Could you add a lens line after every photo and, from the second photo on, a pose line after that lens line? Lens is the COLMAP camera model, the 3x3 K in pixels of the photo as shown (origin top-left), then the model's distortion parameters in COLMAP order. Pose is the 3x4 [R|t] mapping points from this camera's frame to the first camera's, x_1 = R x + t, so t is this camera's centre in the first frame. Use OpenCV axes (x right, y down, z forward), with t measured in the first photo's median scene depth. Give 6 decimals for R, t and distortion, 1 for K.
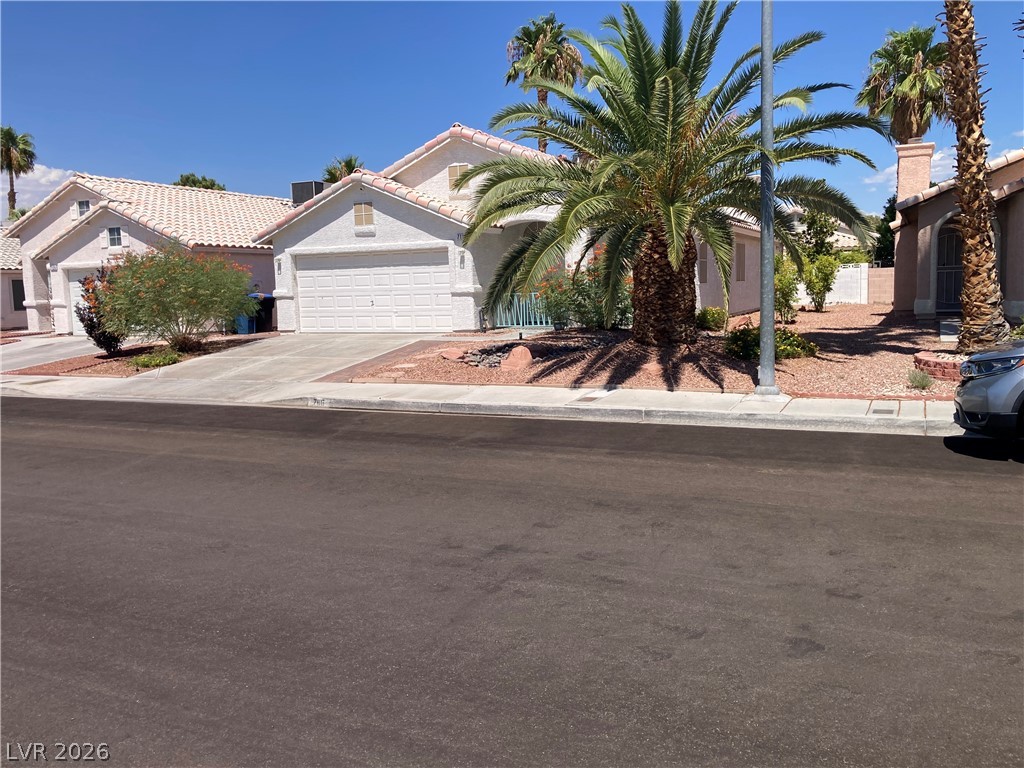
lens RADIAL K [[839.8, 0, 512.0], [0, 839.8, 384.0], [0, 0, 1]] dist [0.046204, -0.074935]
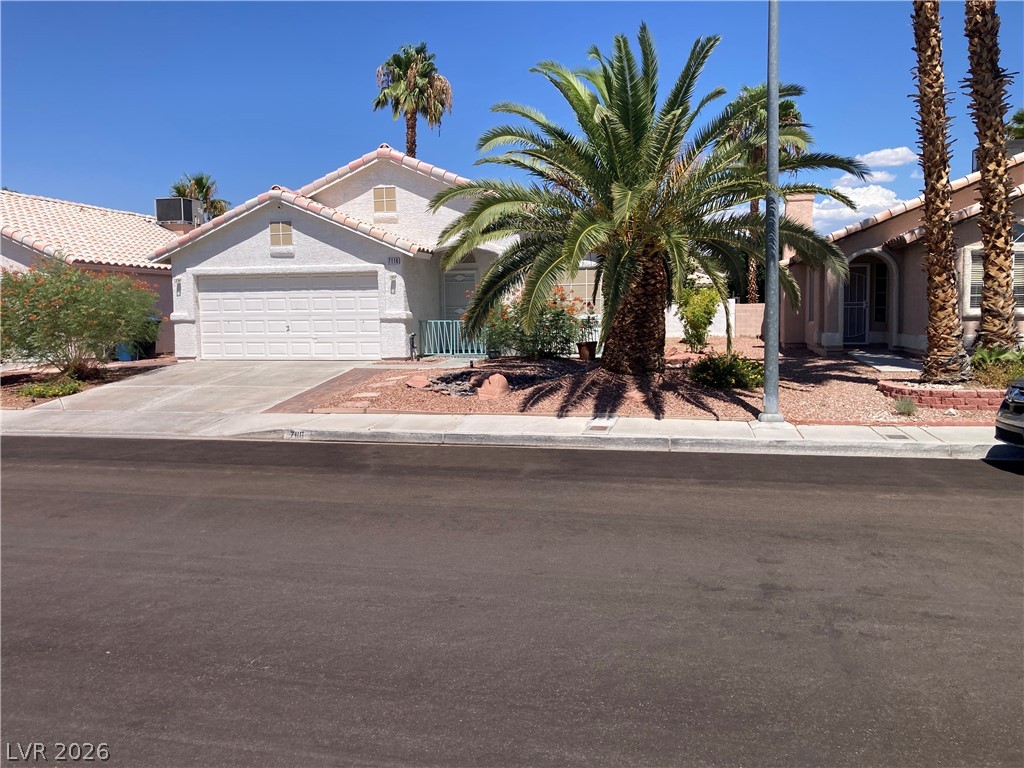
lens RADIAL K [[839.8, 0, 512.0], [0, 839.8, 384.0], [0, 0, 1]] dist [0.046204, -0.074935]
pose [[0.978076, 0.000856, 0.208247, -0.178445], [0.006676, 0.999349, -0.035462, 0.000651], [-0.208141, 0.036075, 0.977433, 0.051558]]
